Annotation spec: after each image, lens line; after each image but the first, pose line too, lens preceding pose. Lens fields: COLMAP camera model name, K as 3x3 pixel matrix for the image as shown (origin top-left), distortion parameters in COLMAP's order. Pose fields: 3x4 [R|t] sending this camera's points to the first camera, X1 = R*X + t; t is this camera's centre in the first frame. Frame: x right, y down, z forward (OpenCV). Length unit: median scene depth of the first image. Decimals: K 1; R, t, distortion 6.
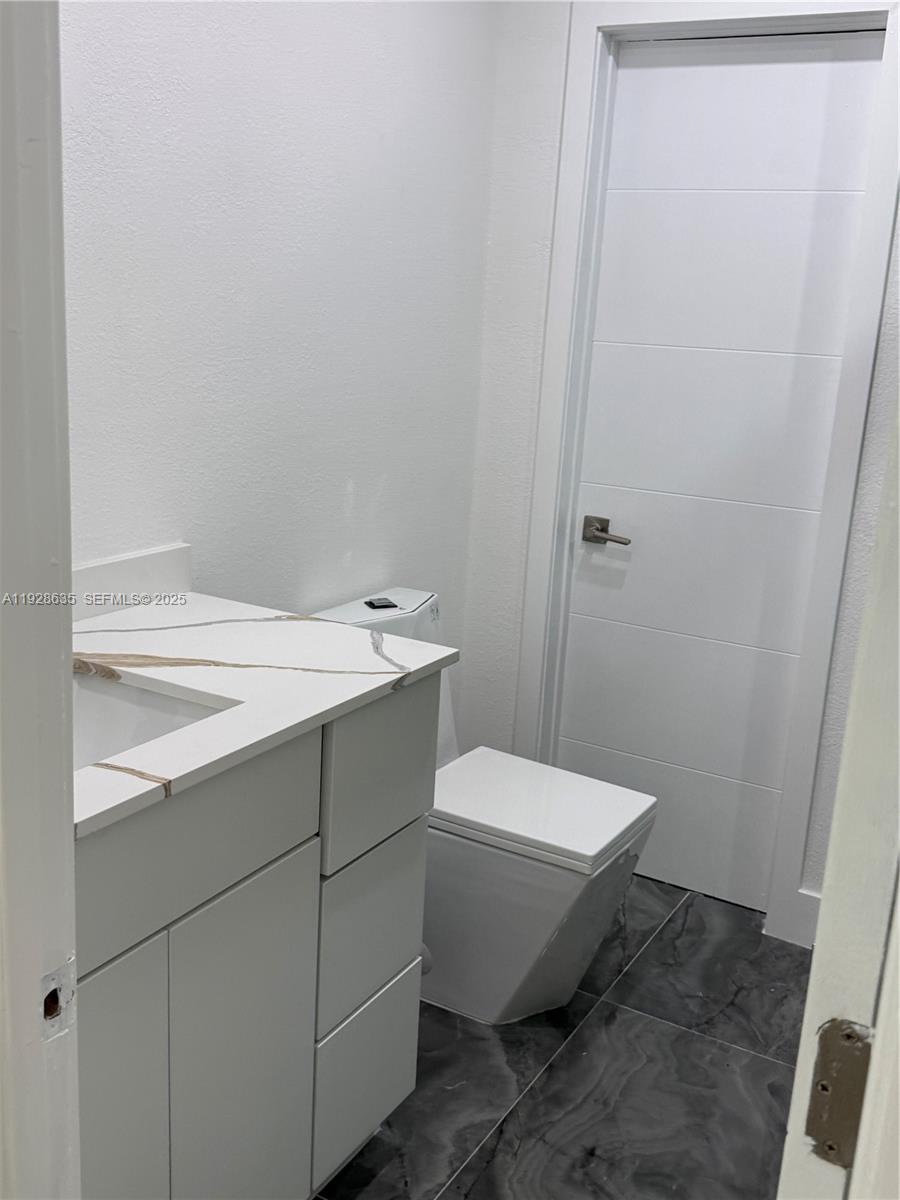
lens RADIAL K [[1194.2, 0, 433.7], [0, 1194.2, 601.2], [0, 0, 1]] dist [0.189948, -0.409509]
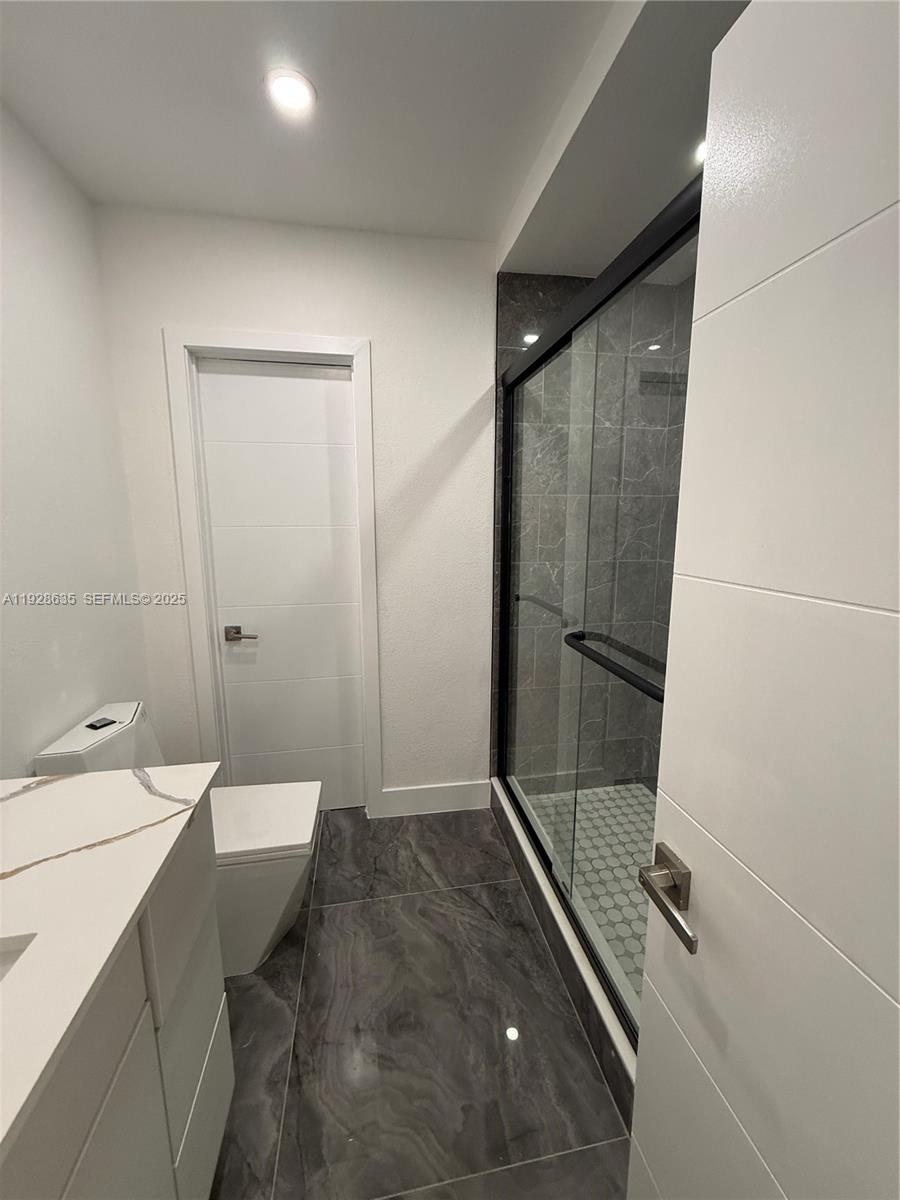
lens RADIAL K [[482.3, 0, 452.0], [0, 482.3, 594.7], [0, 0, 1]] dist [-0.000038, -0.000303]
pose [[0.754576, -0.163155, 0.635606, -0.071351], [0.201151, 0.979479, 0.012622, -0.072262], [-0.624622, 0.118329, 0.771910, 0.316992]]
